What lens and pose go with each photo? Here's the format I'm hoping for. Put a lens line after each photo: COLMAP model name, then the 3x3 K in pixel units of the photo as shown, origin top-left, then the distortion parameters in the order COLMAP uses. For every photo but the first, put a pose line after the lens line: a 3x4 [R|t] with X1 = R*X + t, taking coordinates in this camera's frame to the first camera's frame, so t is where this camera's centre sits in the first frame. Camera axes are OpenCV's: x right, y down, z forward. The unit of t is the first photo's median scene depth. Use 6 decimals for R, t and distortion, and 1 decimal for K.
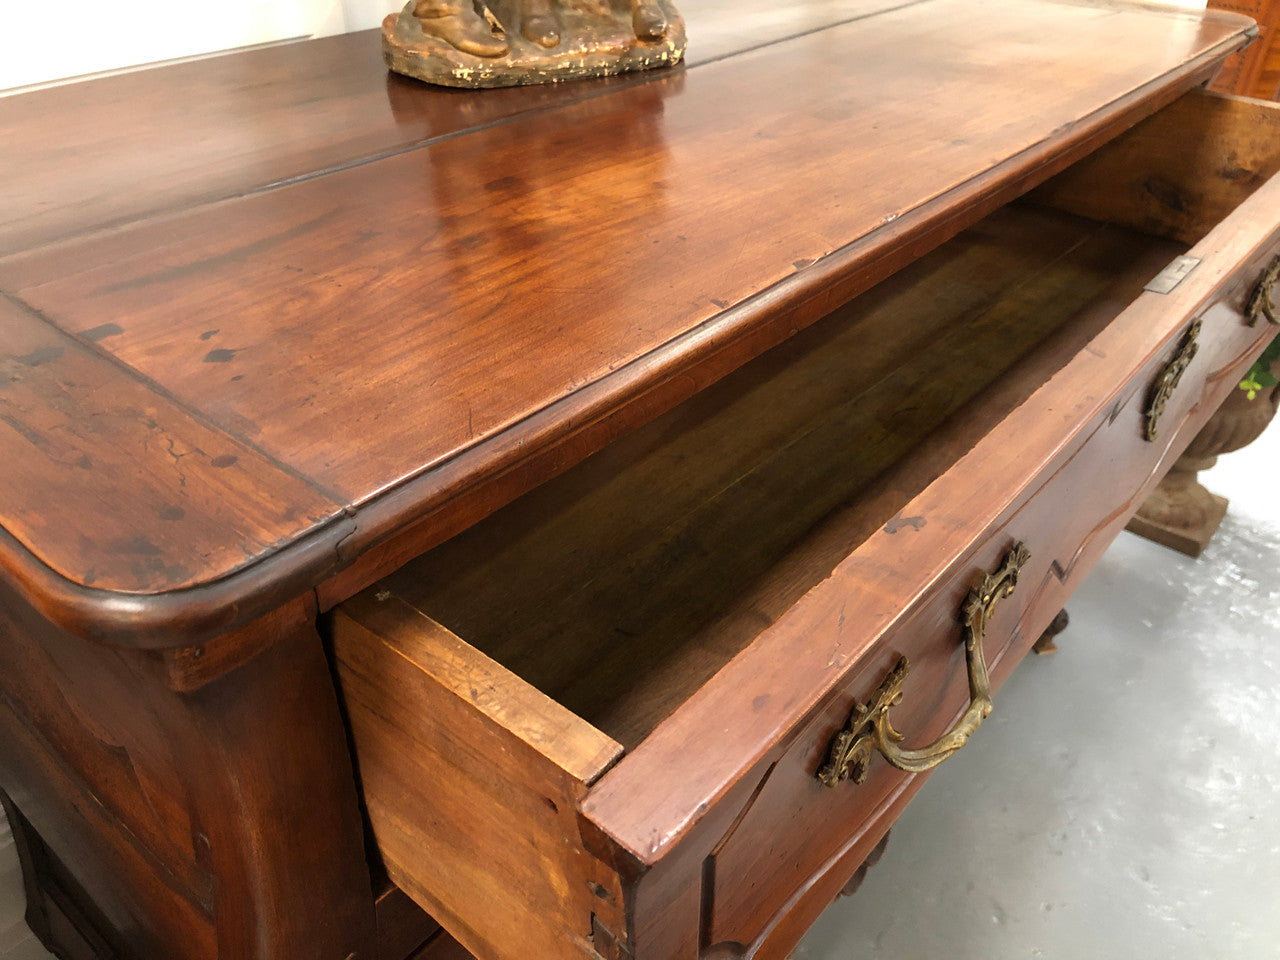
lens RADIAL K [[1042.0, 0, 639.5], [0, 1042.0, 484.1], [0, 0, 1]] dist [0.021628, -0.018558]
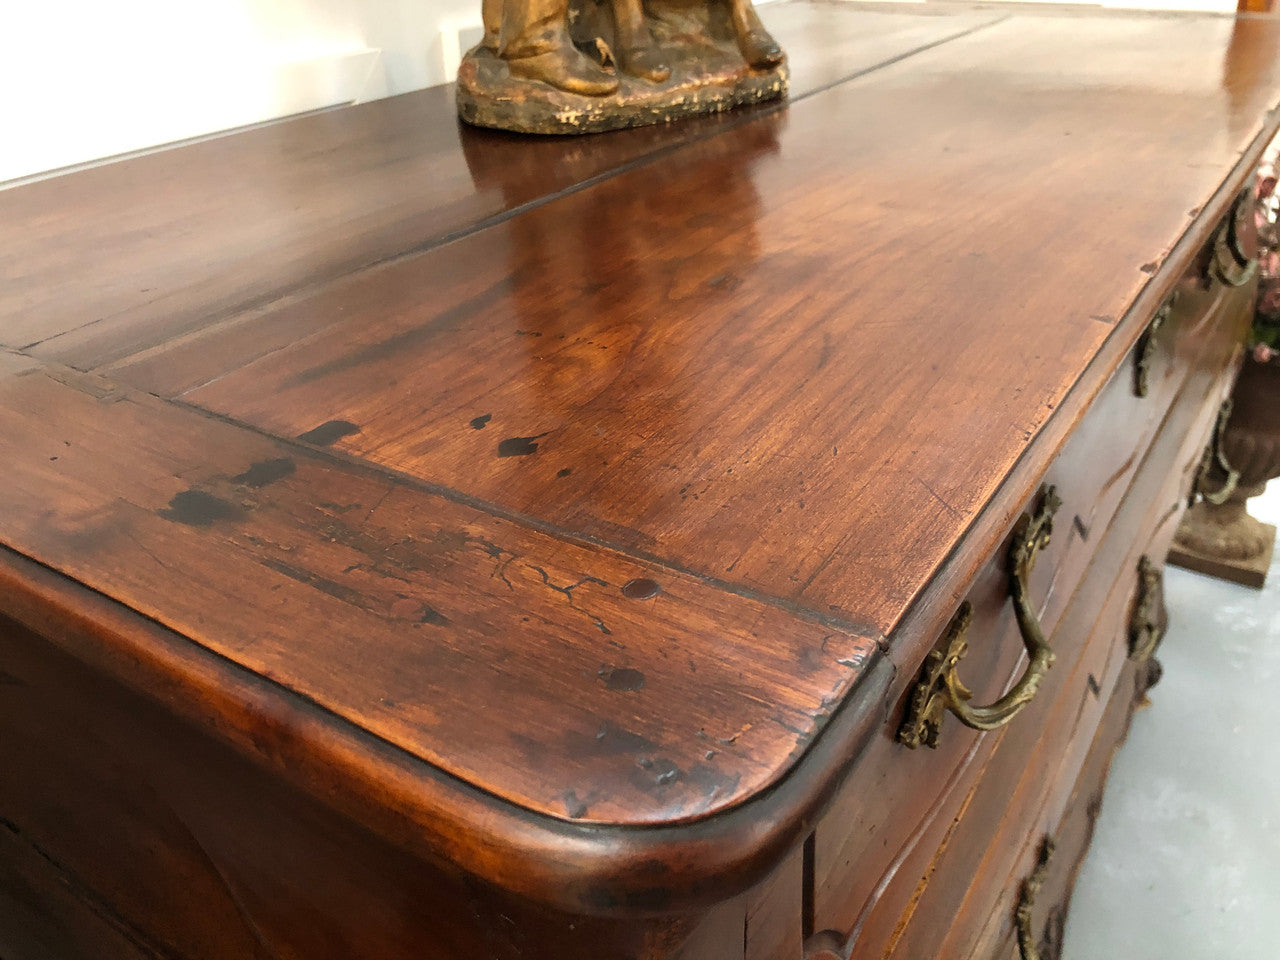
lens RADIAL K [[1042.0, 0, 633.3], [0, 1042.0, 513.0], [0, 0, 1]] dist [0.021628, -0.018558]
pose [[0.991151, -0.106678, 0.078986, -0.215550], [0.111350, 0.992127, -0.057313, -0.015765], [-0.072250, 0.065600, 0.995227, 0.162696]]
